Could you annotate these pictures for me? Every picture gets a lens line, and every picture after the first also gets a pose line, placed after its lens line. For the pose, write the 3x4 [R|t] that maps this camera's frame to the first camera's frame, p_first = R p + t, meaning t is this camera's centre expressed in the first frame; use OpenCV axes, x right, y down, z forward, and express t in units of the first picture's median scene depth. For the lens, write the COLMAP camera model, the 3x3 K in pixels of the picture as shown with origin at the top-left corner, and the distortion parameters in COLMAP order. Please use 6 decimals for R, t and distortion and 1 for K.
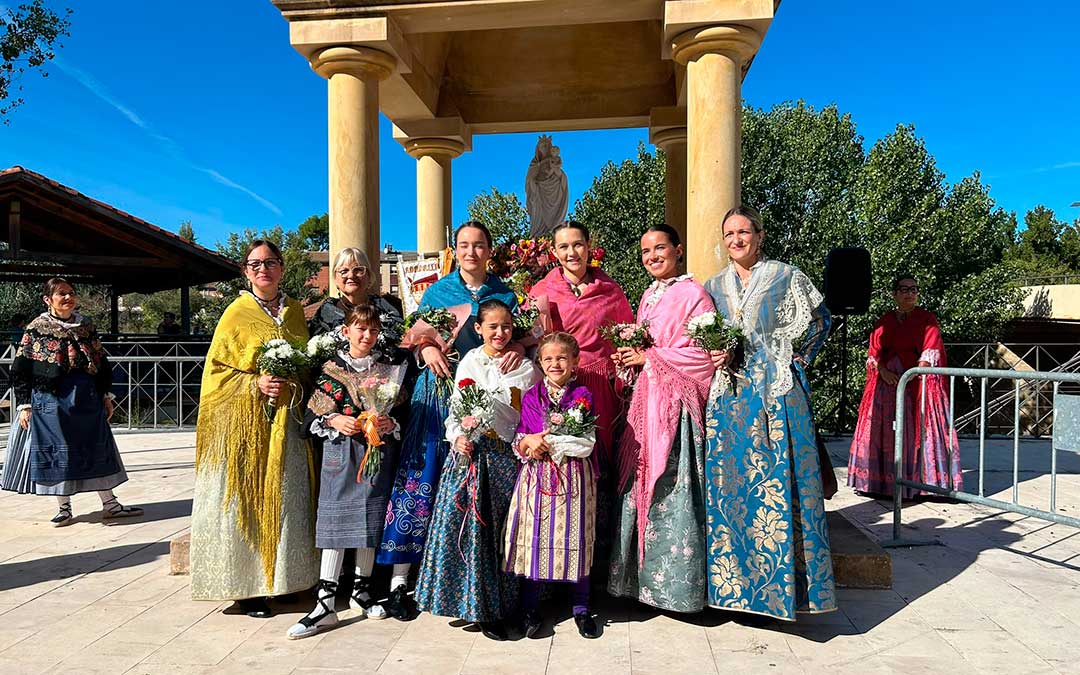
lens RADIAL K [[822.4, 0, 533.4], [0, 822.4, 348.3], [0, 0, 1]] dist [0.047182, -0.056473]
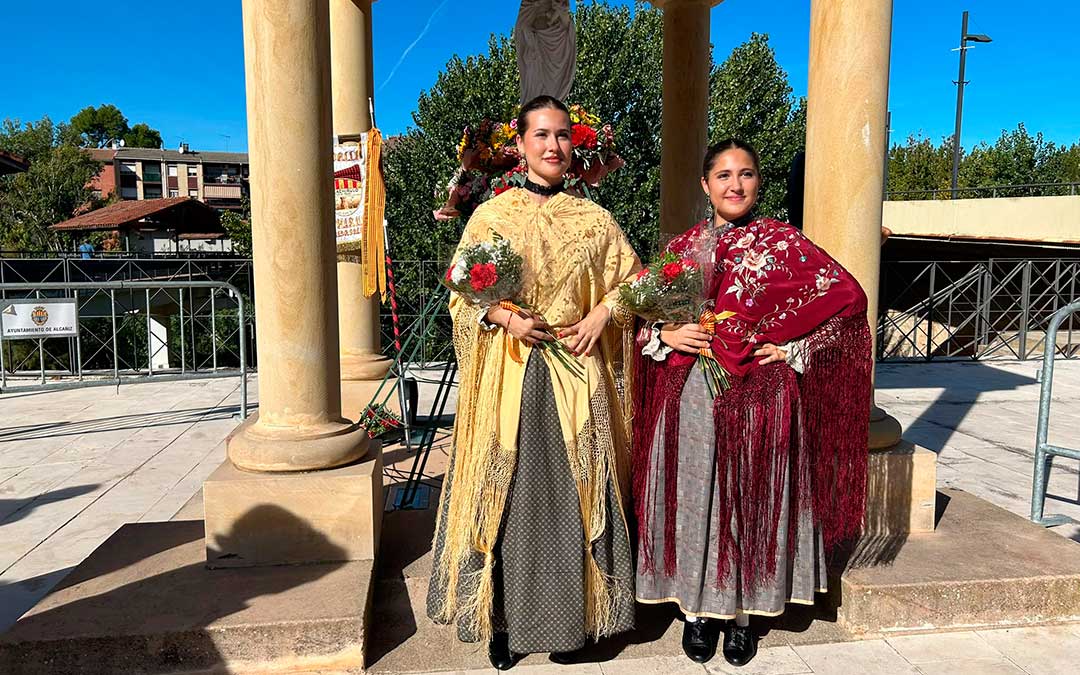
lens RADIAL K [[822.4, 0, 548.3], [0, 822.4, 343.0], [0, 0, 1]] dist [0.047182, -0.056473]
pose [[0.971680, -0.023511, 0.235128, -0.128526], [-0.000225, 0.994945, 0.100417, -0.009735], [-0.236301, -0.097626, 0.966763, 0.254498]]
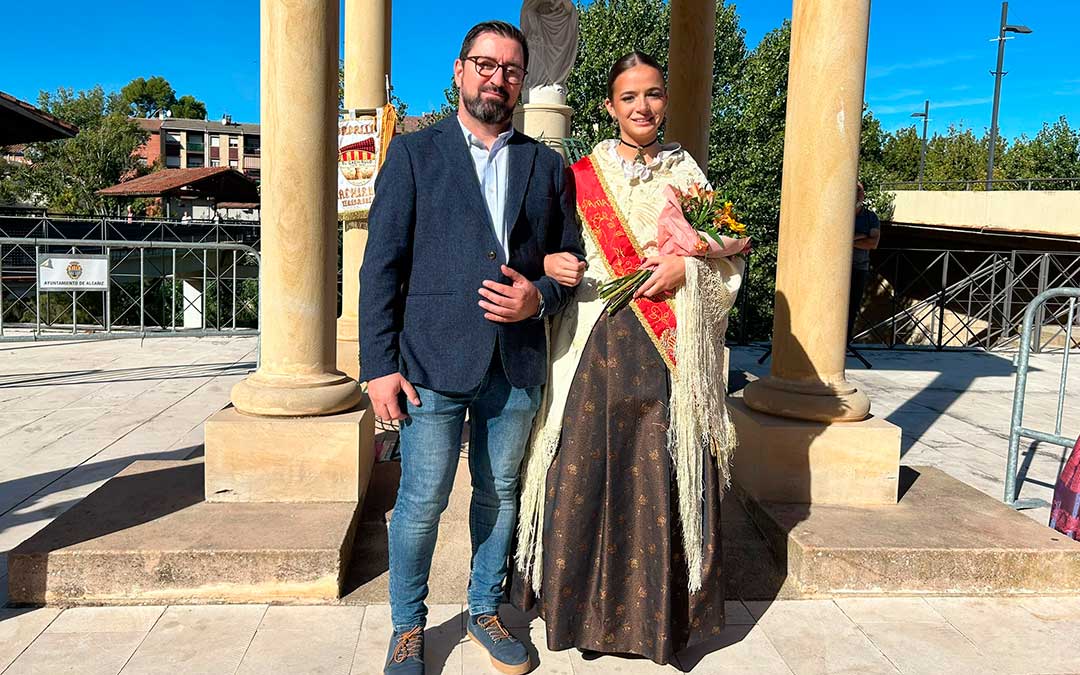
lens RADIAL K [[822.4, 0, 532.2], [0, 822.4, 304.9], [0, 0, 1]] dist [0.047182, -0.056473]
pose [[0.982823, 0.017596, 0.183712, -0.109646], [-0.032878, 0.996214, 0.080472, -0.004588], [-0.181600, -0.085130, 0.979681, 0.220737]]
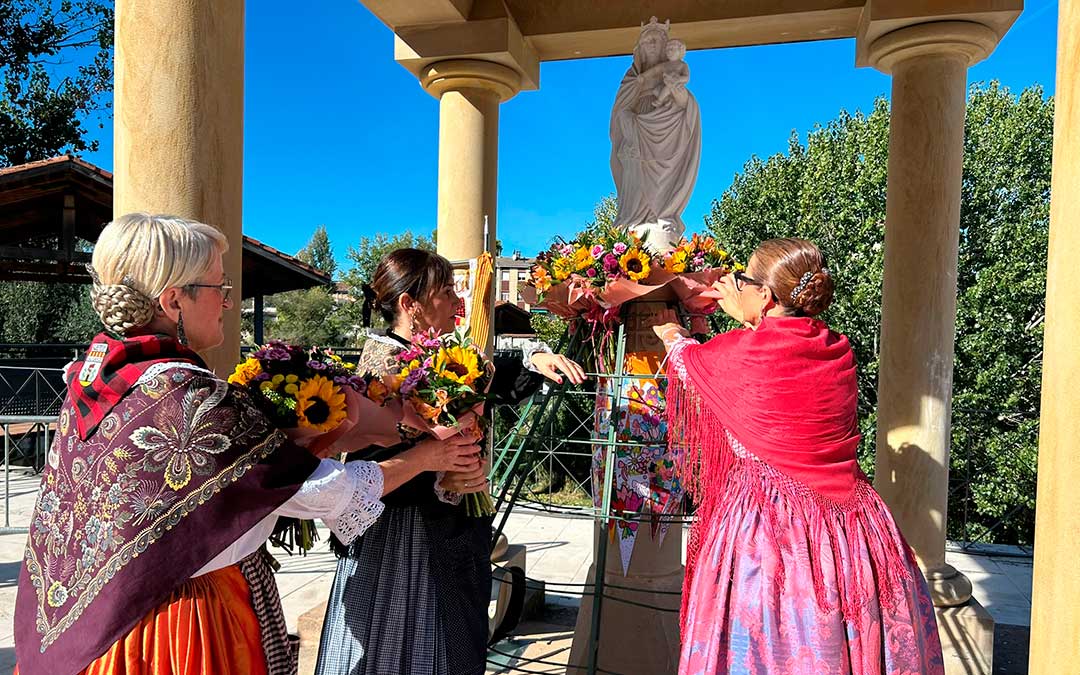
lens RADIAL K [[822.4, 0, 545.4], [0, 822.4, 372.4], [0, 0, 1]] dist [0.047182, -0.056473]
pose [[0.989336, 0.033129, -0.141833, 0.021974], [-0.030173, 0.999281, 0.022944, -0.053252], [0.142491, -0.018419, 0.989625, 0.433896]]
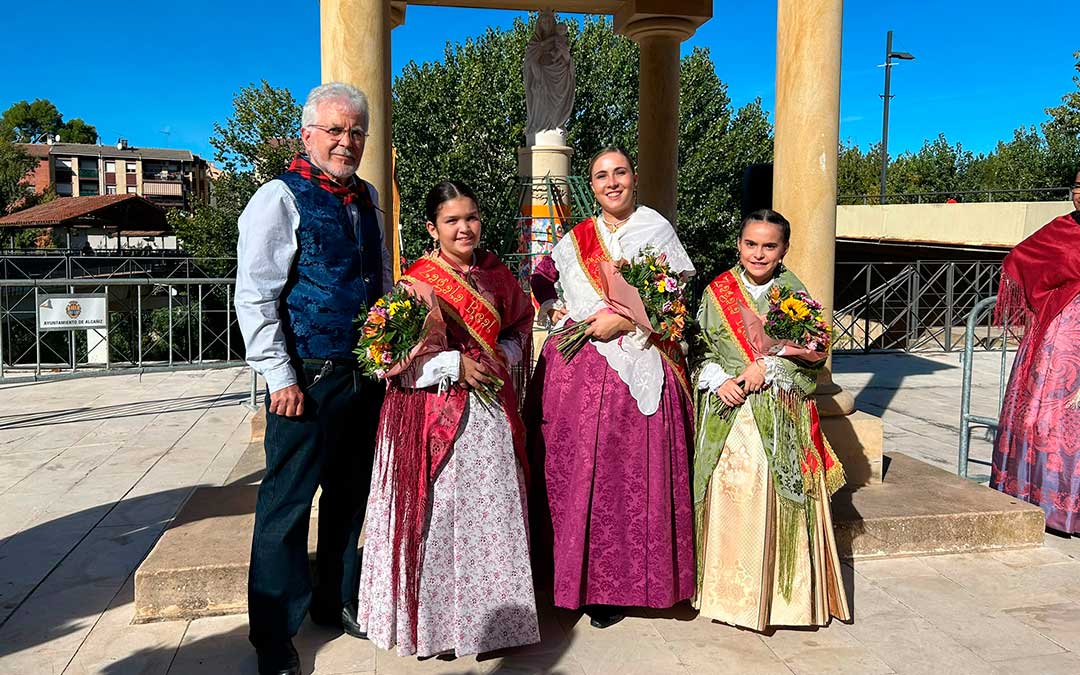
lens RADIAL K [[822.4, 0, 544.9], [0, 822.4, 303.9], [0, 0, 1]] dist [0.047182, -0.056473]
pose [[0.953932, -0.011578, 0.299801, -0.199784], [-0.004958, 0.998510, 0.054338, -0.010591], [-0.299983, -0.053321, 0.952453, 0.178567]]
